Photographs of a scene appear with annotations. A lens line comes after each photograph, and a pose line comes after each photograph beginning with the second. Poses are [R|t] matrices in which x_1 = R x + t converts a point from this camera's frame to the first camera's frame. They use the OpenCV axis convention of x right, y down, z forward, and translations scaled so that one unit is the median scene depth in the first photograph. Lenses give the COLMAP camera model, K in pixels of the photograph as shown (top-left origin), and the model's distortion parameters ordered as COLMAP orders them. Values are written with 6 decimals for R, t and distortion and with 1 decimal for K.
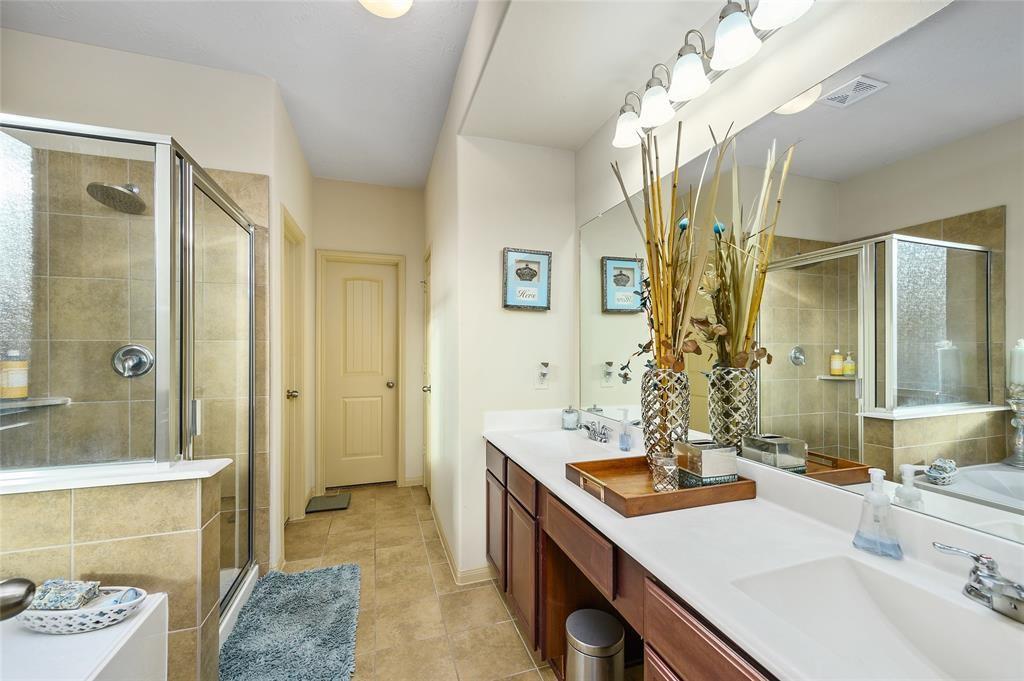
lens RADIAL K [[403.4, 0, 512.6], [0, 403.4, 347.3], [0, 0, 1]] dist [0.009632, 0.000080]
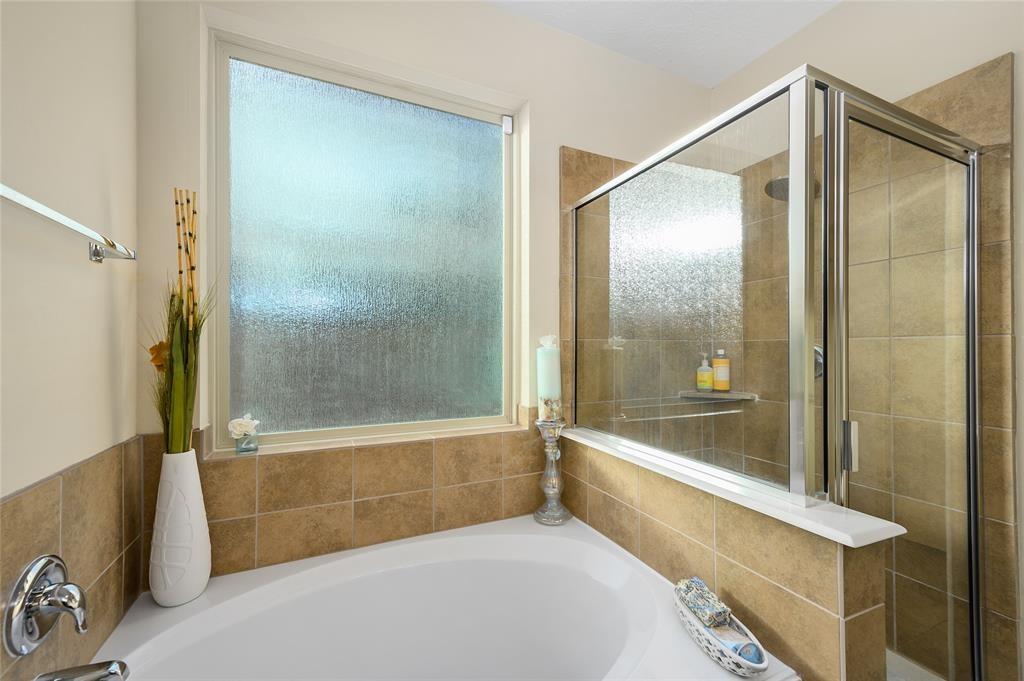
lens RADIAL K [[403.4, 0, 512.6], [0, 403.4, 347.3], [0, 0, 1]] dist [0.009632, 0.000080]
pose [[0.103777, -0.001816, -0.994599, -0.102827], [0.004554, 0.999989, -0.001350, -0.000858], [0.994590, -0.004390, 0.103784, 0.257594]]
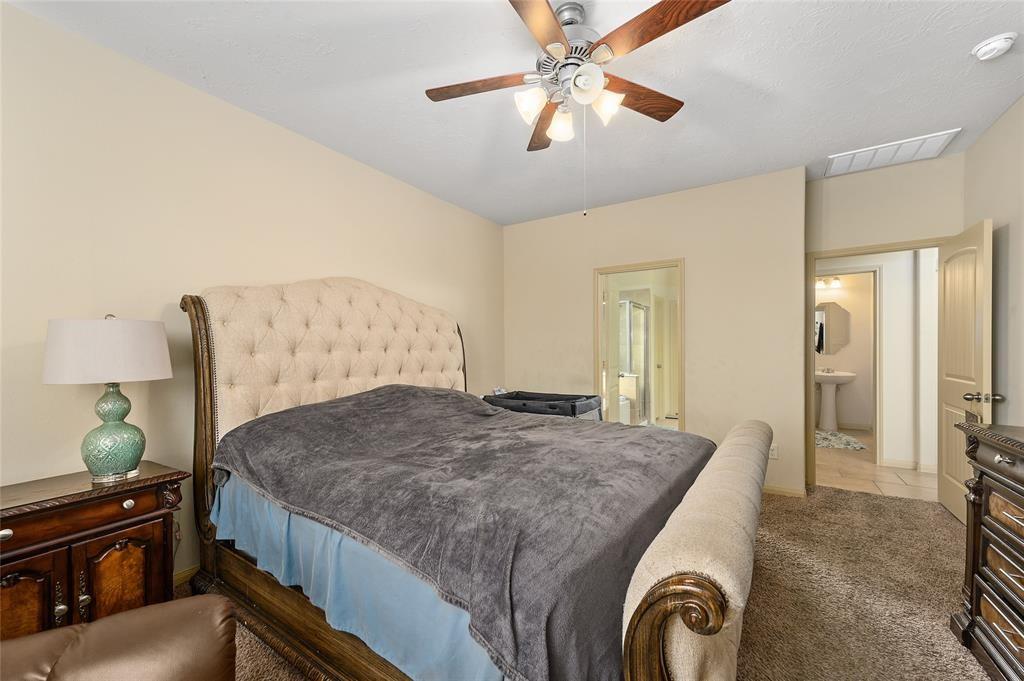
lens RADIAL K [[403.4, 0, 512.6], [0, 403.4, 347.3], [0, 0, 1]] dist [0.009632, 0.000080]
pose [[0.625926, -0.002155, -0.779879, 1.216558], [0.003162, 0.999995, -0.000225, -0.006033], [0.779876, -0.002325, 0.625930, -1.851439]]
